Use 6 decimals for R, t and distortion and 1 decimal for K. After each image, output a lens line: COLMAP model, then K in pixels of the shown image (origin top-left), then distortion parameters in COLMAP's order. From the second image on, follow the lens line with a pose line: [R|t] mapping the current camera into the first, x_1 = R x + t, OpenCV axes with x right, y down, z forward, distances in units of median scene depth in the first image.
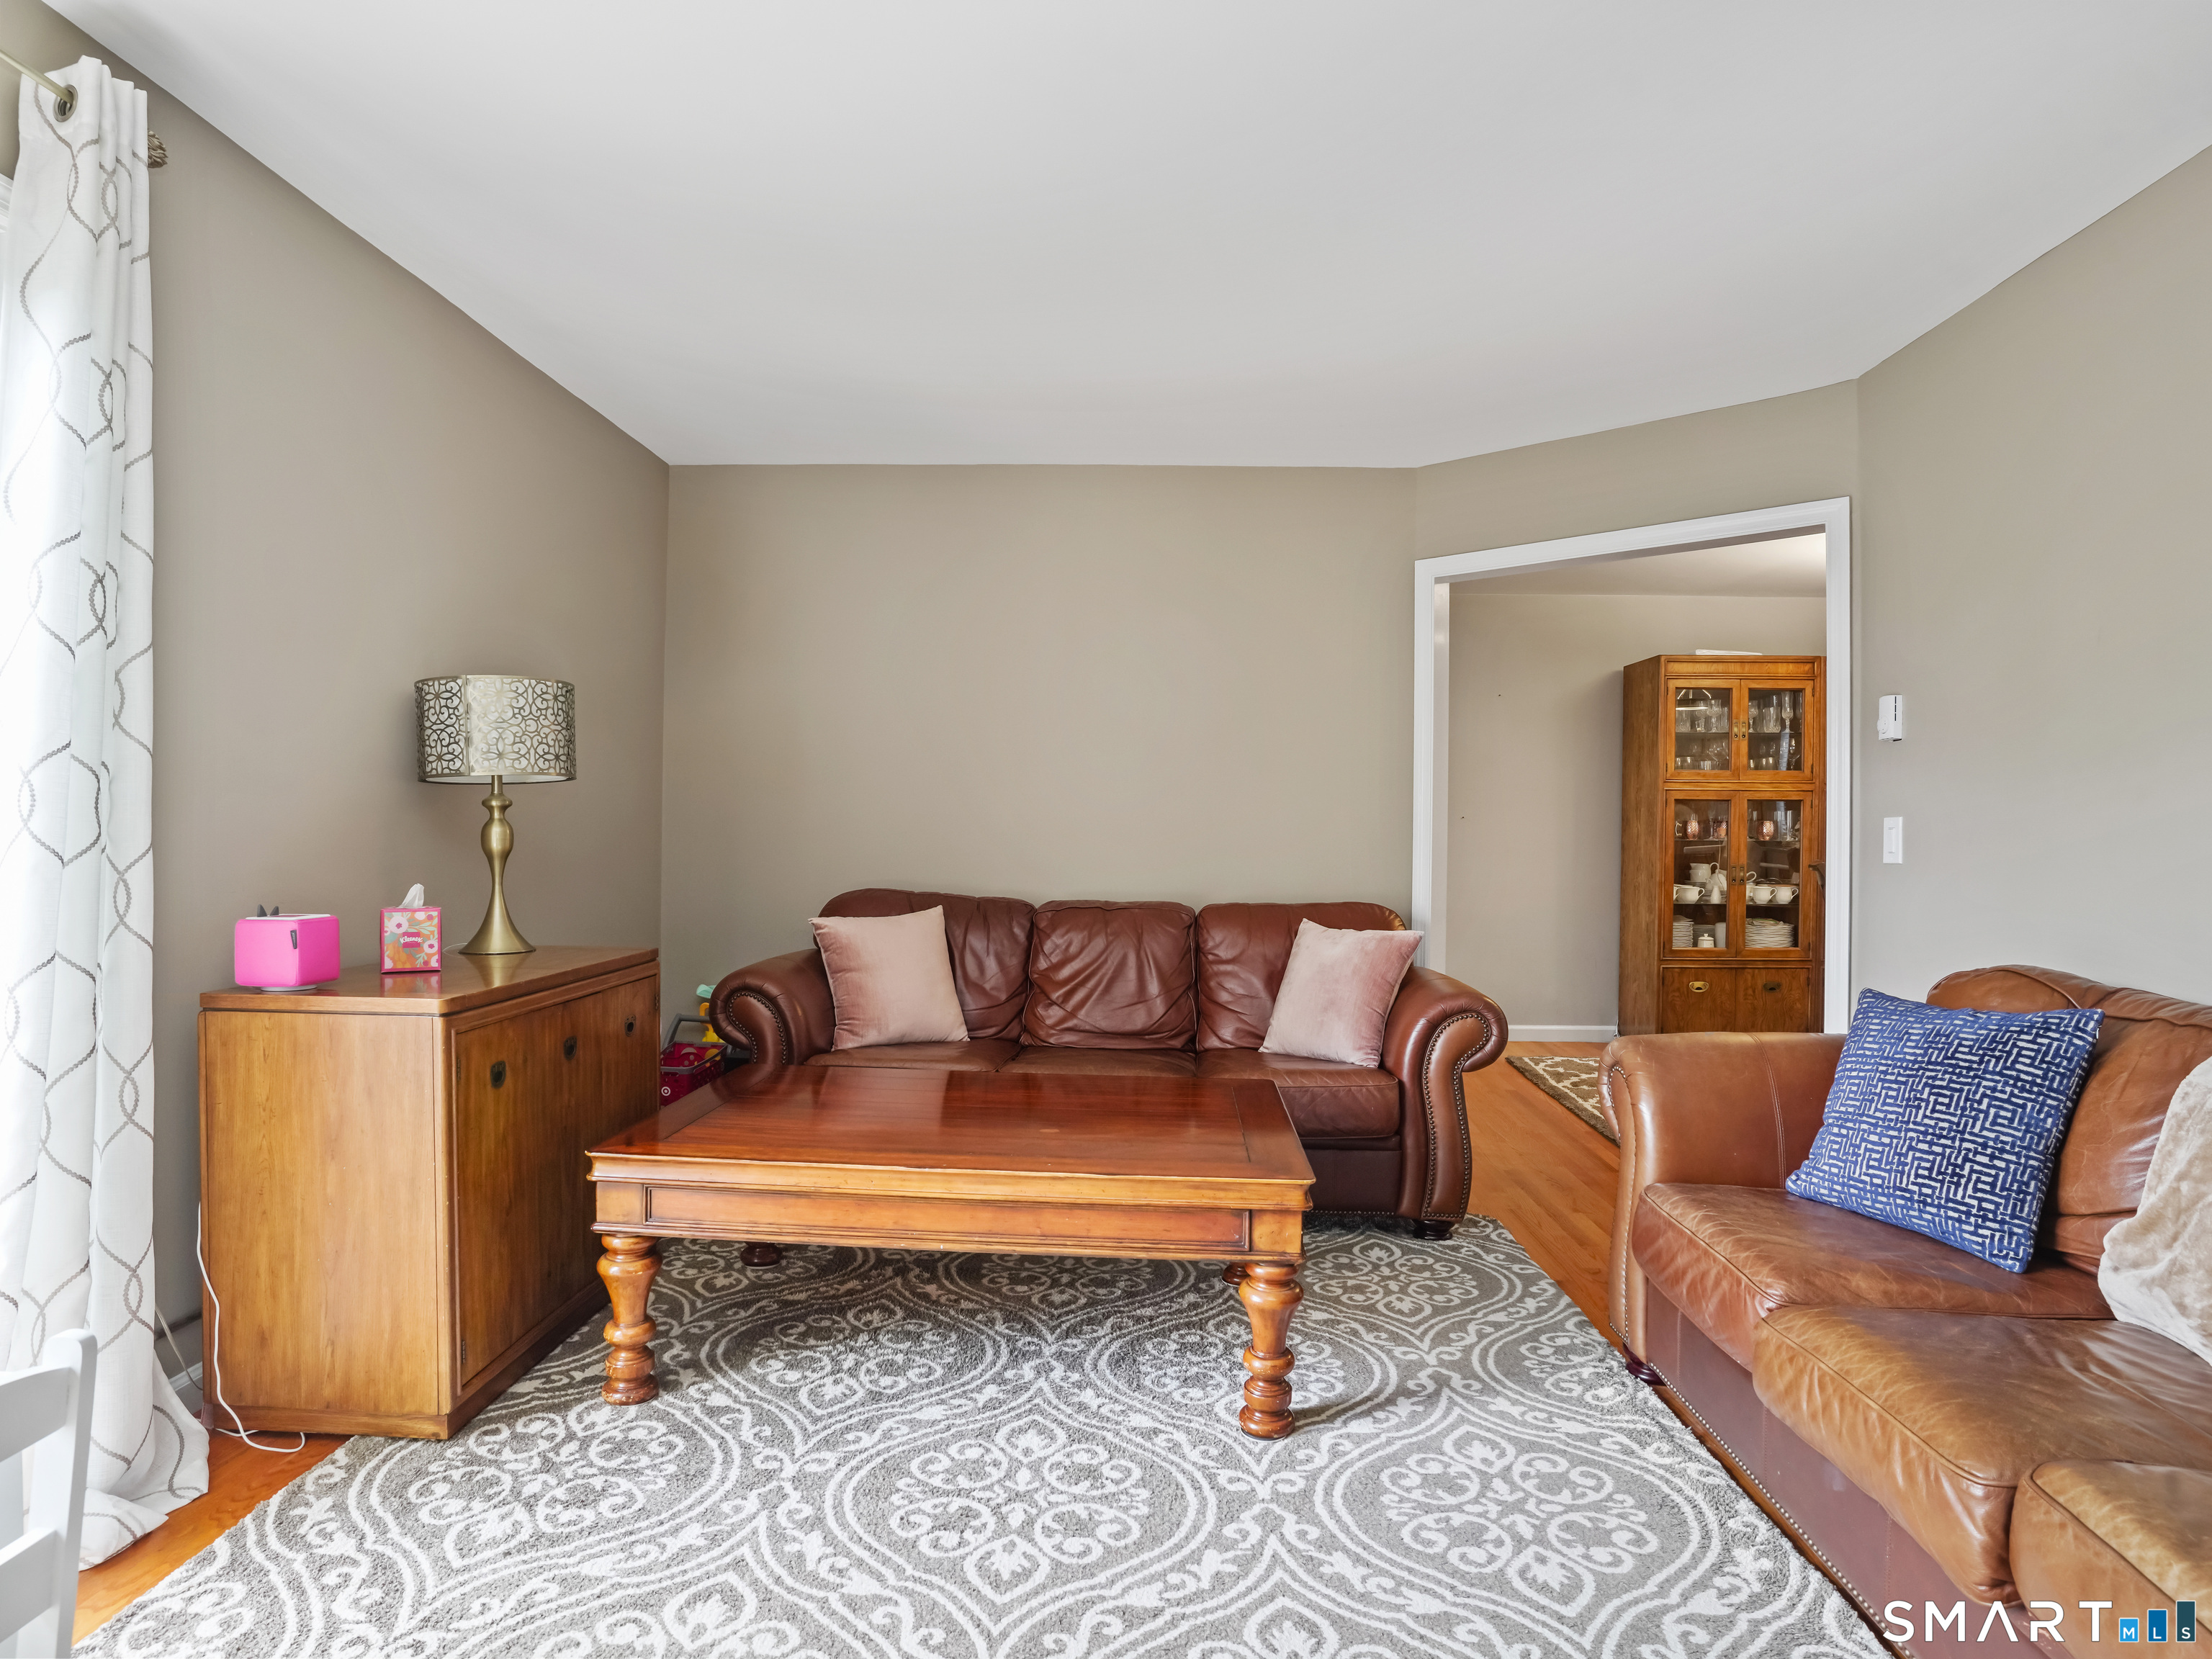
lens RADIAL K [[1187.9, 0, 1104.2], [0, 1187.9, 805.8], [0, 0, 1]] dist [-0.079820, 0.033207]
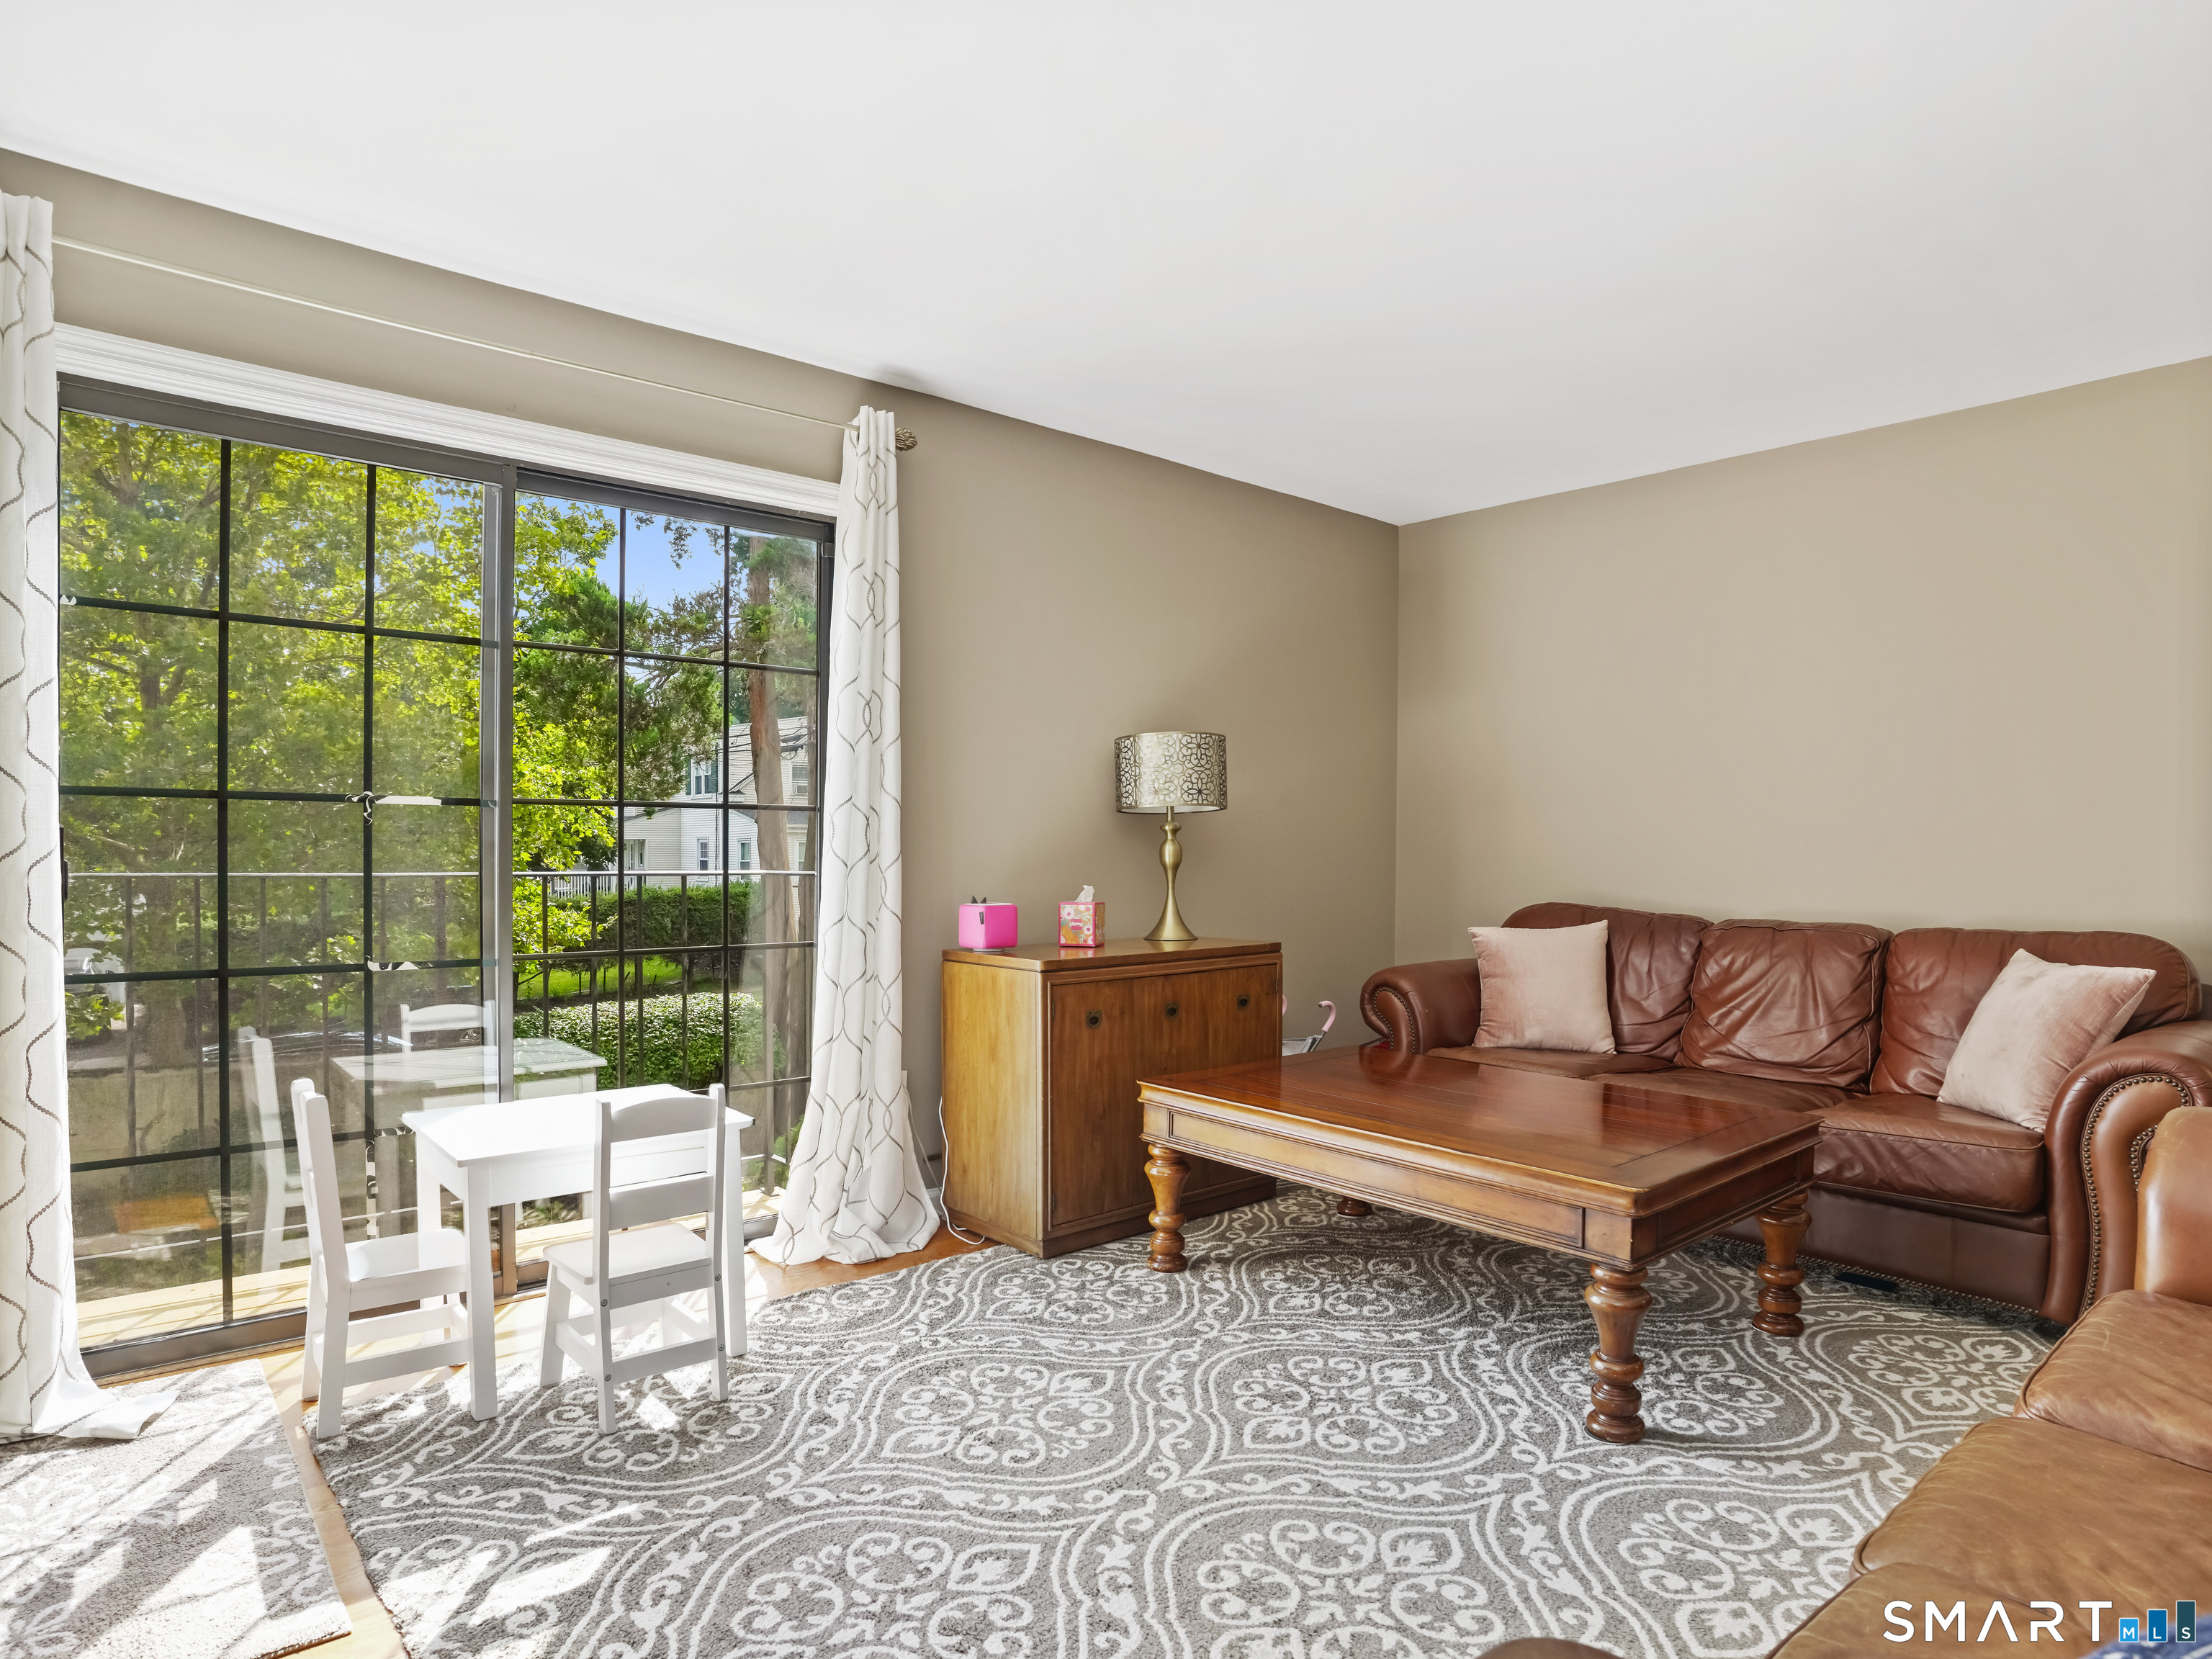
lens RADIAL K [[1187.9, 0, 1104.2], [0, 1187.9, 805.8], [0, 0, 1]] dist [-0.079820, 0.033207]
pose [[0.707835, -0.031801, -0.705662, 0.471072], [0.019576, 0.999486, -0.025407, 0.007302], [0.706107, 0.004170, 0.708093, -0.017762]]
